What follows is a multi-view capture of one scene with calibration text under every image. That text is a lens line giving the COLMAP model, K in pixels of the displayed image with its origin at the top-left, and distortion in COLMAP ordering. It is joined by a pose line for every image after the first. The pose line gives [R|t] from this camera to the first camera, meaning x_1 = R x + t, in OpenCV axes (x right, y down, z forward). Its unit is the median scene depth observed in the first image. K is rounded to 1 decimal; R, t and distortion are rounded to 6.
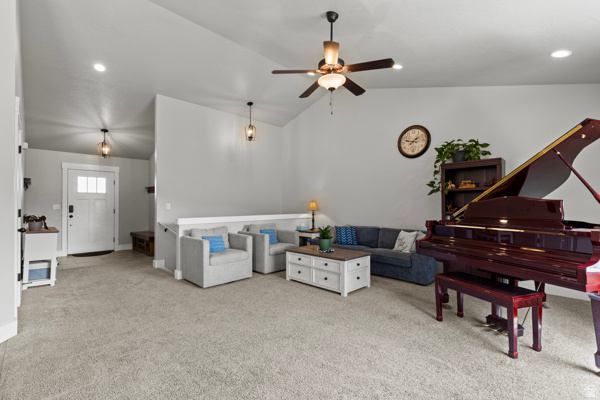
lens RADIAL K [[267.5, 0, 298.6], [0, 267.5, 204.1], [0, 0, 1]] dist [0.001746, -0.000069]
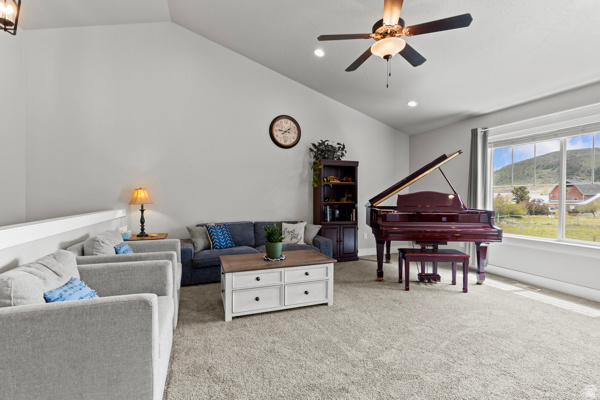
lens RADIAL K [[270.6, 0, 300.2], [0, 270.6, 204.3], [0, 0, 1]] dist [-0.001086, -0.000042]
pose [[0.408084, -0.018082, 0.912765, -0.521364], [-0.009652, 0.999663, 0.024118, 0.009065], [-0.912894, -0.018652, 0.407771, 0.614786]]
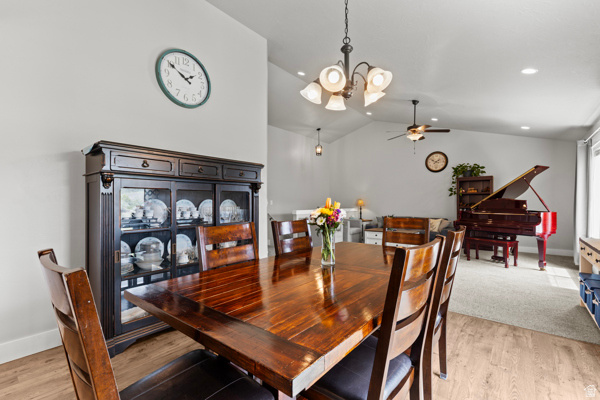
lens RADIAL K [[270.6, 0, 300.2], [0, 270.6, 204.3], [0, 0, 1]] dist [-0.001086, -0.000042]
pose [[0.994258, 0.003618, 0.106952, -0.601778], [-0.004580, 0.999951, 0.008748, 0.004888], [-0.106915, -0.009188, 0.994226, -0.554447]]
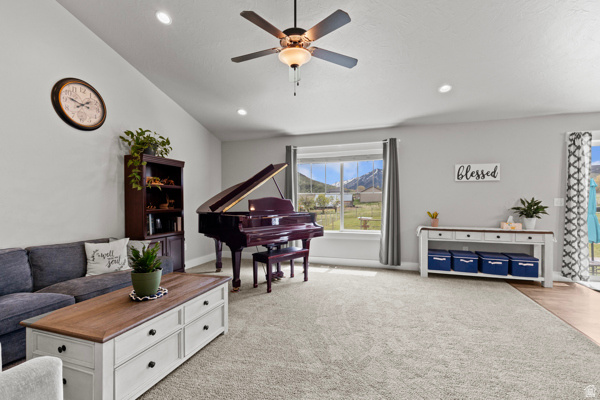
lens RADIAL K [[270.6, 0, 300.2], [0, 270.6, 204.3], [0, 0, 1]] dist [-0.001086, -0.000042]
pose [[-0.456267, -0.000882, 0.889842, -0.447973], [0.002260, 0.999995, 0.002150, 0.007966], [-0.889840, 0.002992, -0.456263, 0.941666]]
